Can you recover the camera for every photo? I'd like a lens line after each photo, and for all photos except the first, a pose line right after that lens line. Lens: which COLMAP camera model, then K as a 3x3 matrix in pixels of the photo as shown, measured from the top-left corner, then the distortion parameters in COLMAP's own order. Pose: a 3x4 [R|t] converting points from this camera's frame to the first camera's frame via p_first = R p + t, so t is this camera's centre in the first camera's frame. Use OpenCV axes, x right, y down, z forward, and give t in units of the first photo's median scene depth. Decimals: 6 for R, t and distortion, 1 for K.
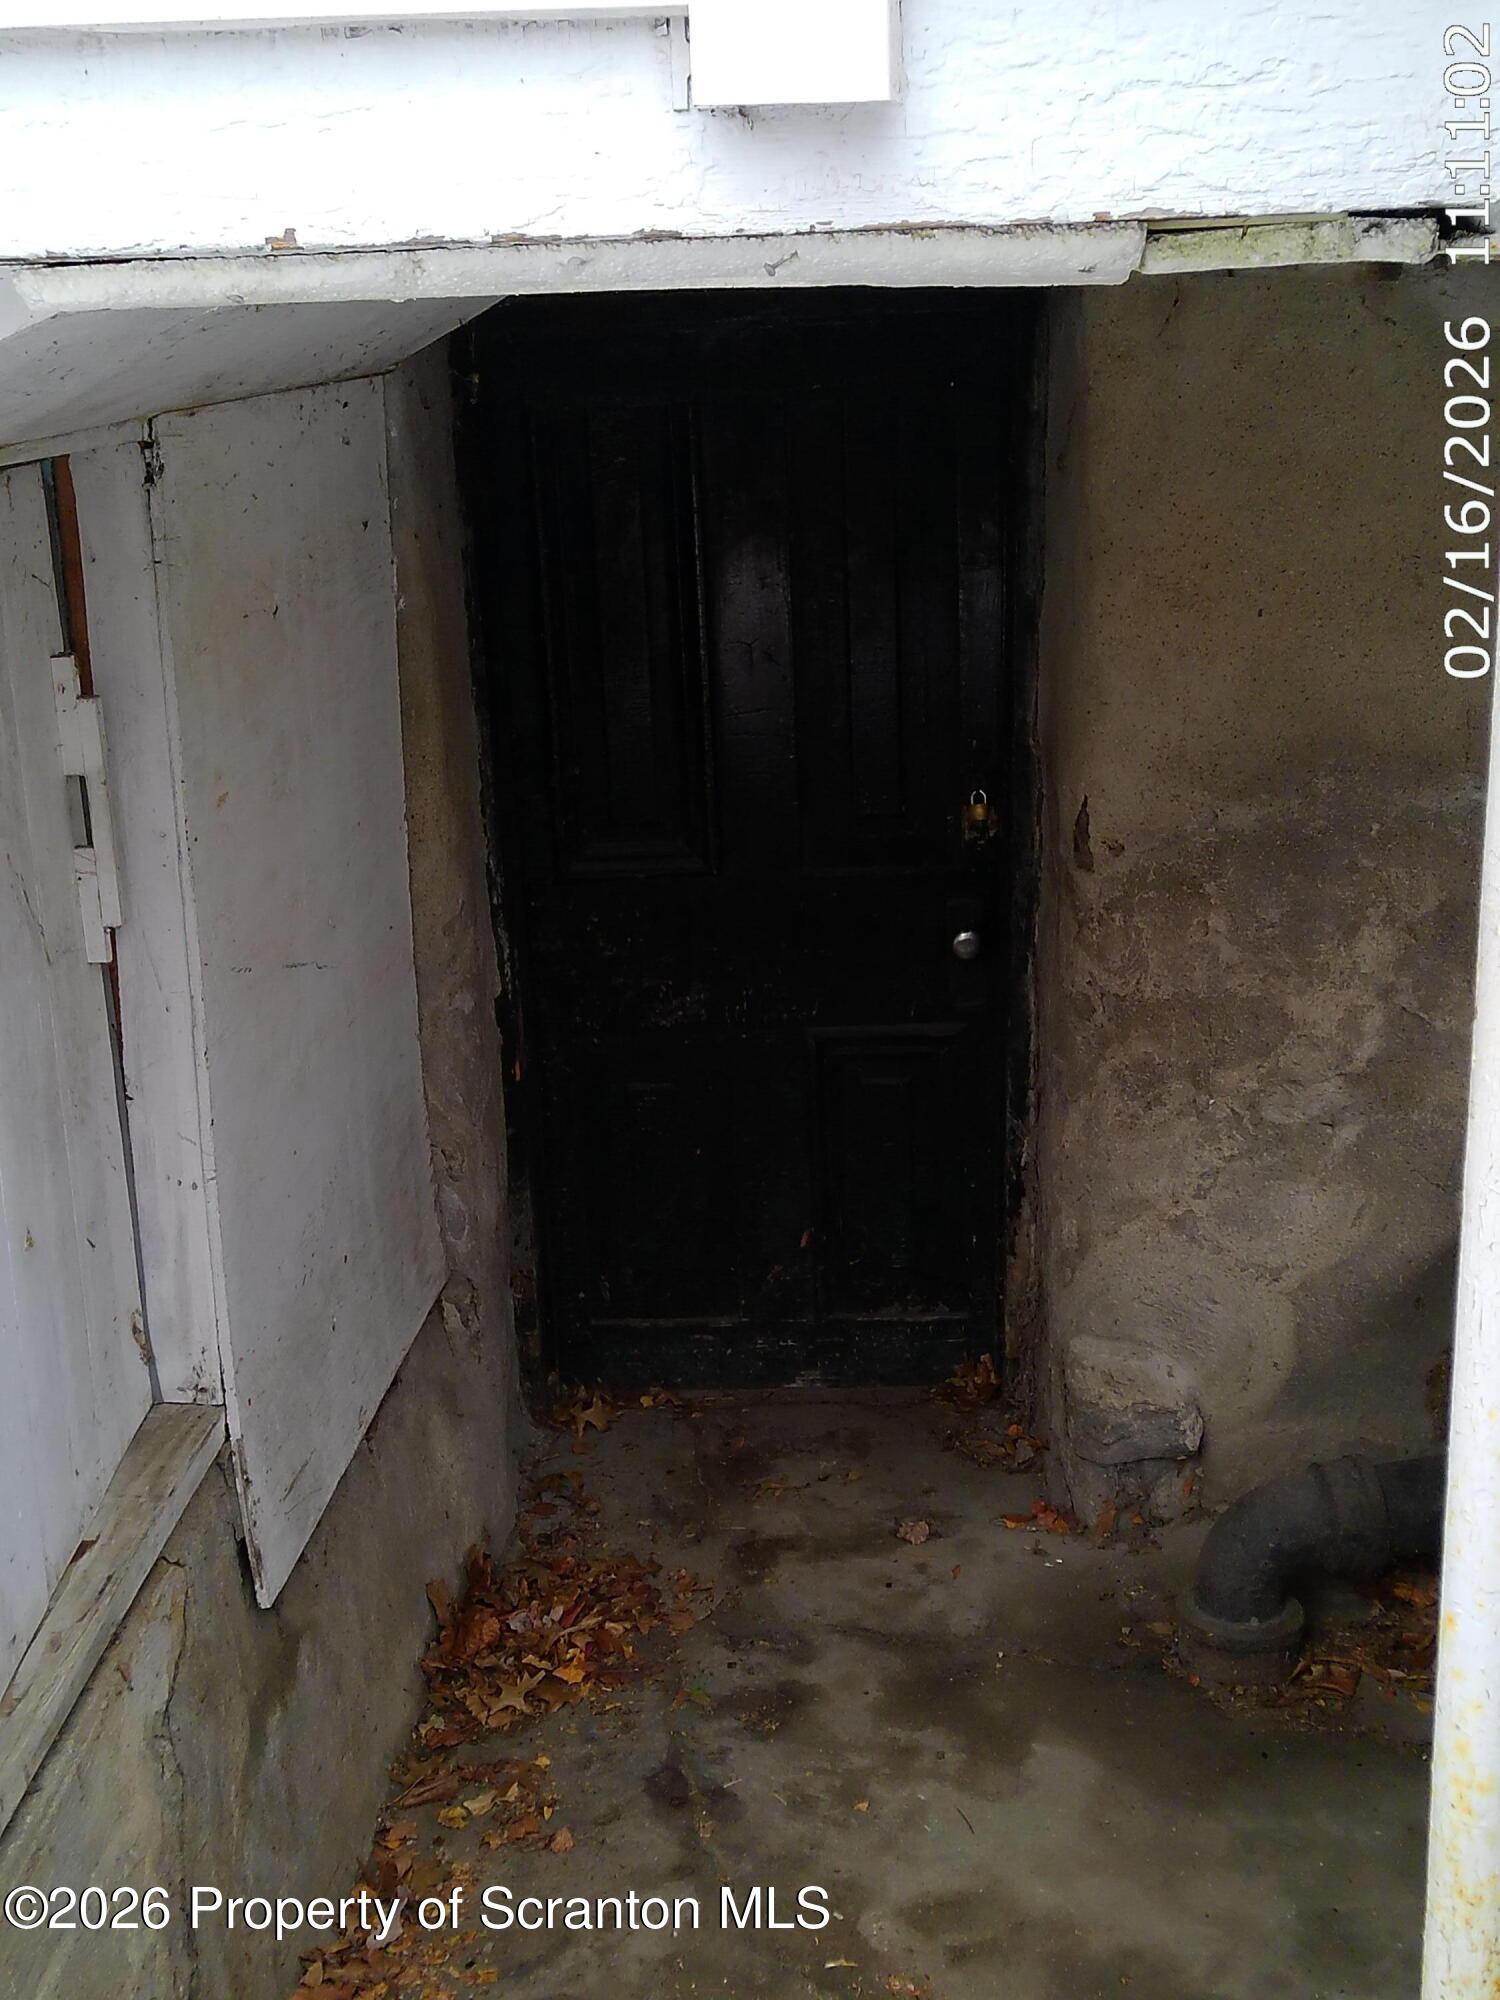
lens RADIAL K [[1506.6, 0, 749.1], [0, 1506.6, 1004.1], [0, 0, 1]] dist [0.076756, -0.115574]
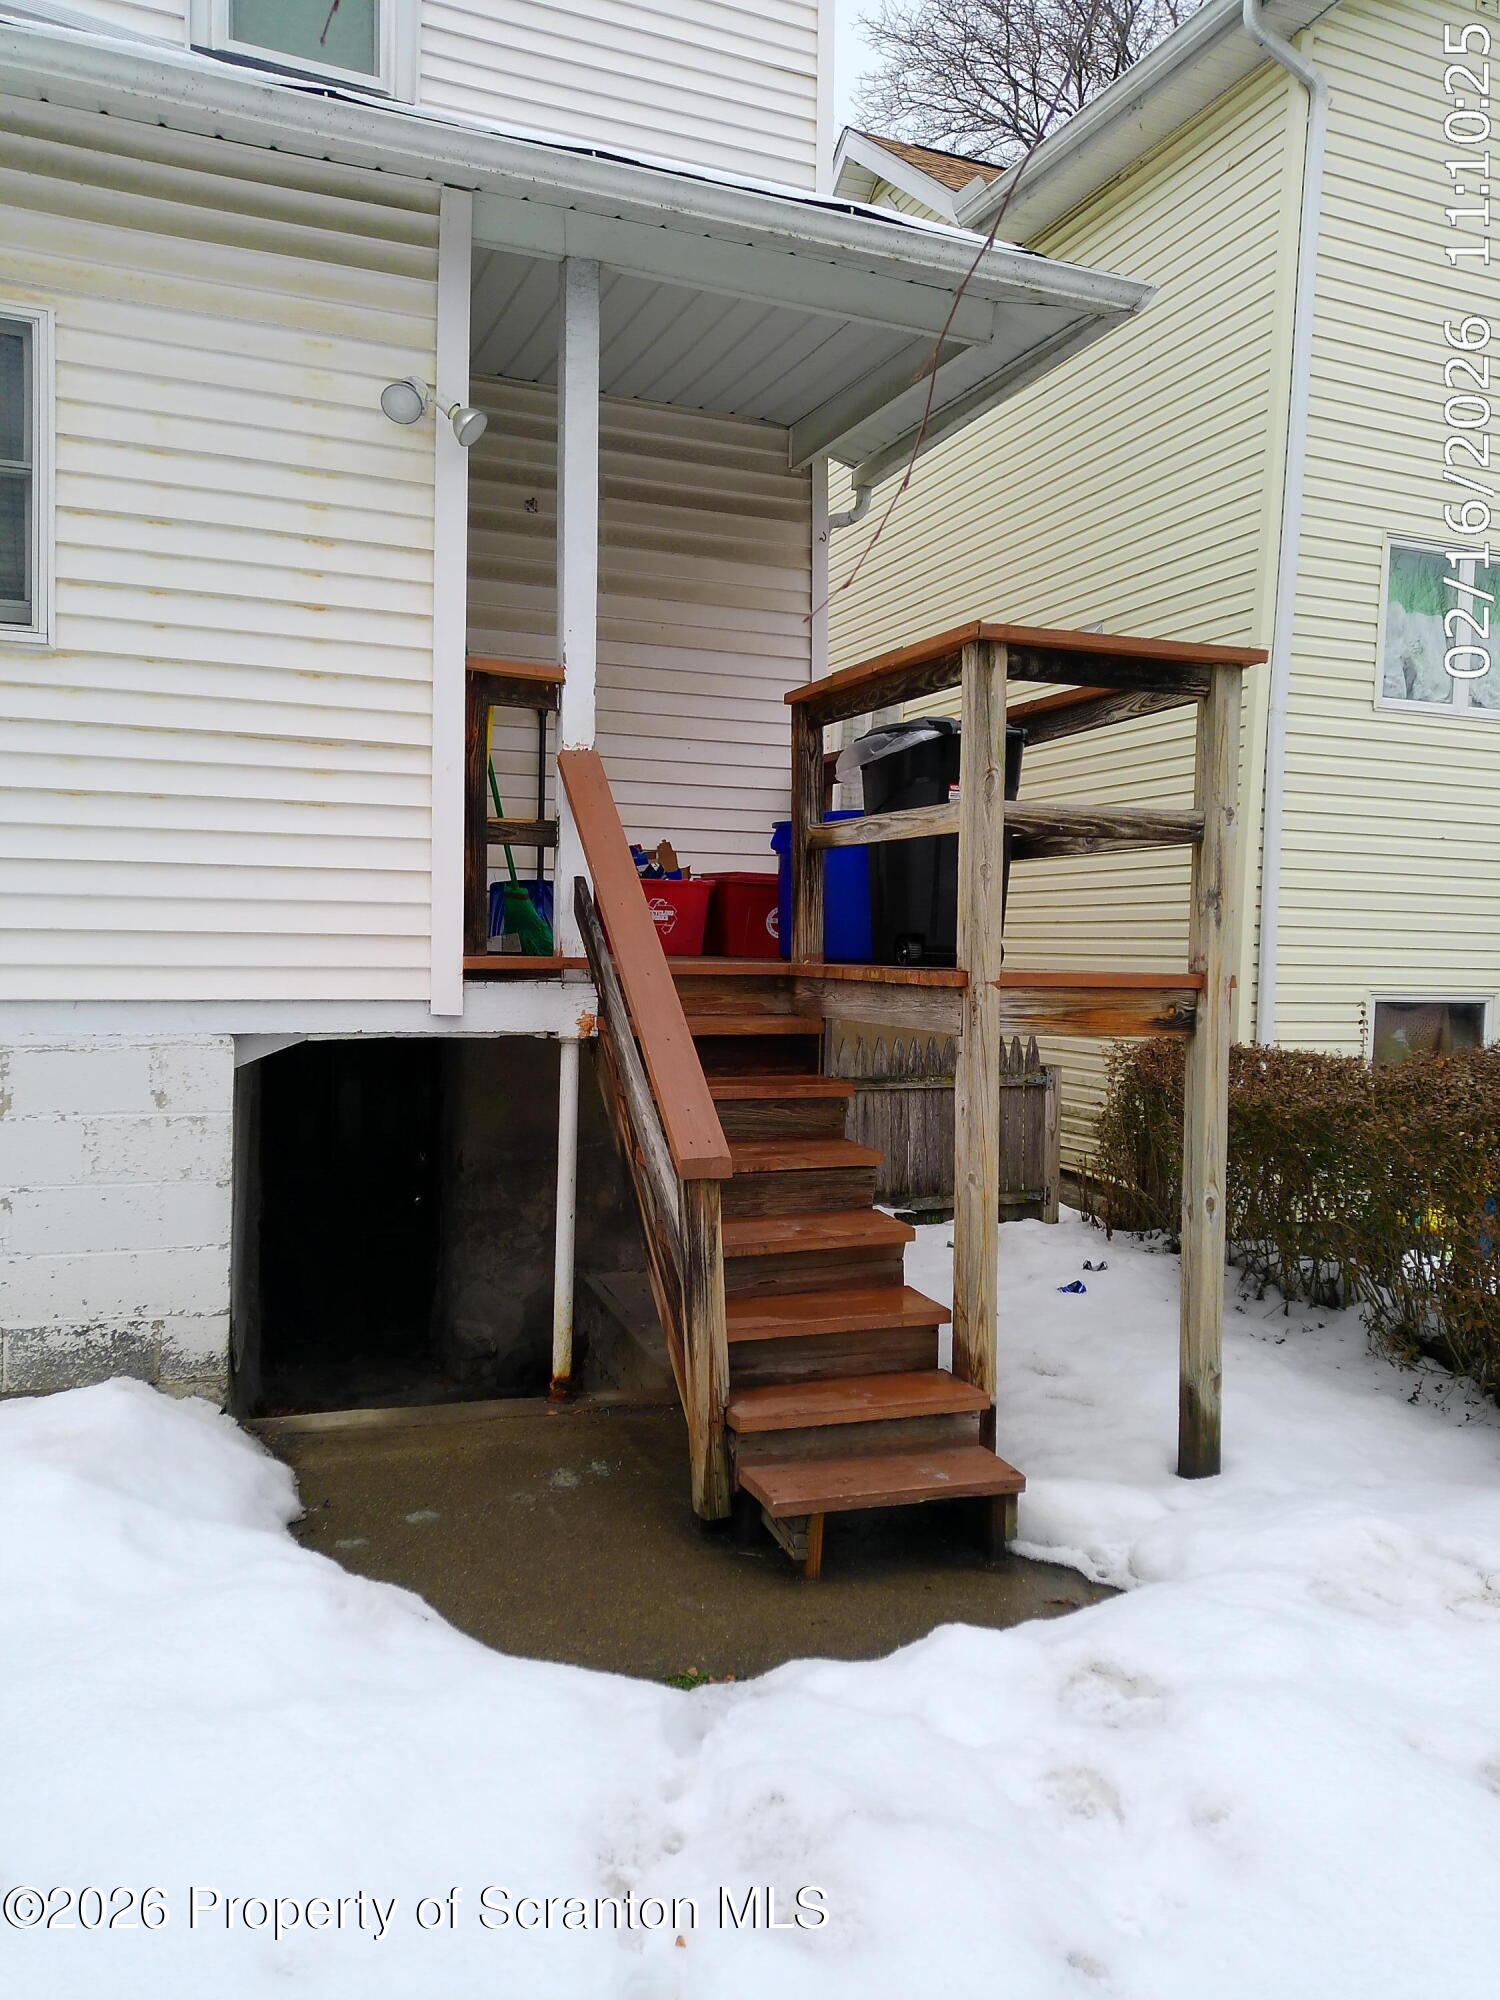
lens RADIAL K [[1506.6, 0, 759.1], [0, 1506.6, 1003.7], [0, 0, 1]] dist [0.076756, -0.115574]
pose [[0.903783, 0.031490, 0.426832, -0.591361], [0.031055, 0.989836, -0.138783, 0.025522], [-0.426864, 0.138685, 0.893618, -2.205860]]
